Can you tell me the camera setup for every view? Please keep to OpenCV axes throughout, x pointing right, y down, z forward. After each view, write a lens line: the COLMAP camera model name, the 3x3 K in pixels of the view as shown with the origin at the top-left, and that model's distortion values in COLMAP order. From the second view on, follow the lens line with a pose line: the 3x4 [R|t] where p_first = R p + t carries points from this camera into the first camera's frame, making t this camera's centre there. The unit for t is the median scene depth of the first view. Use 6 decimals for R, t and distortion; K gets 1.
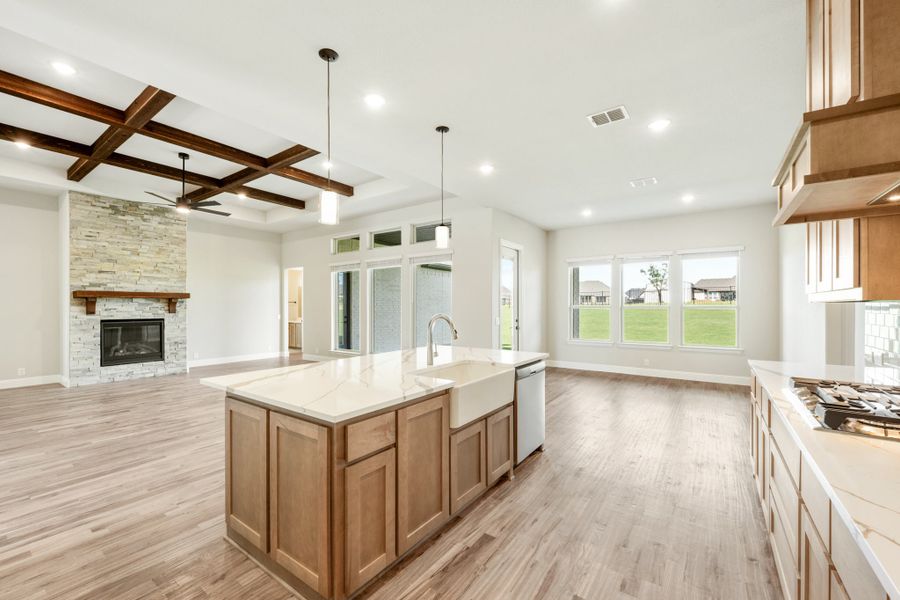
lens RADIAL K [[368.7, 0, 448.2], [0, 368.7, 307.4], [0, 0, 1]] dist [-0.000529, 0.000066]
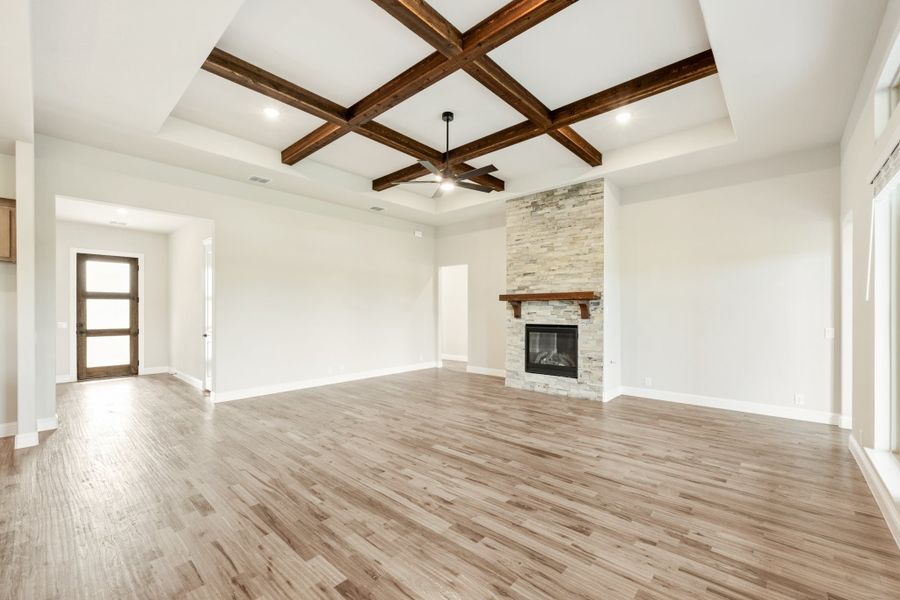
lens RADIAL K [[368.7, 0, 447.1], [0, 368.7, 309.2], [0, 0, 1]] dist [-0.000529, 0.000066]
pose [[-0.110875, -0.002600, -0.993831, 0.046242], [-0.002653, 0.999994, -0.002320, -0.001792], [0.993831, 0.002380, -0.110882, 0.903207]]
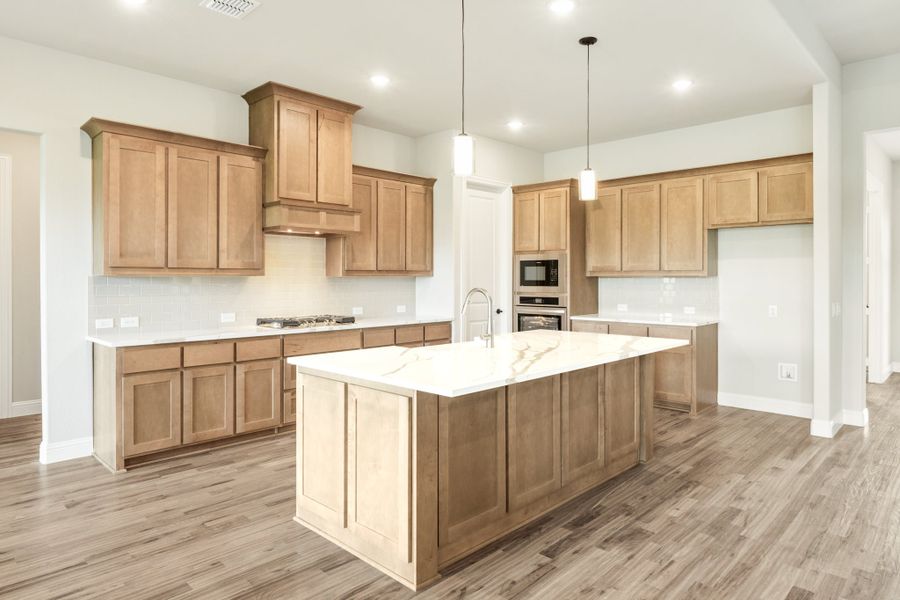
lens RADIAL K [[556.9, 0, 474.3], [0, 556.9, 277.8], [0, 0, 1]] dist [-0.005263, -0.001173]
pose [[-0.992791, 0.003956, 0.119793, -0.074380], [0.004111, 0.999991, 0.001046, -0.002408], [-0.119788, 0.001531, -0.992798, 0.980649]]
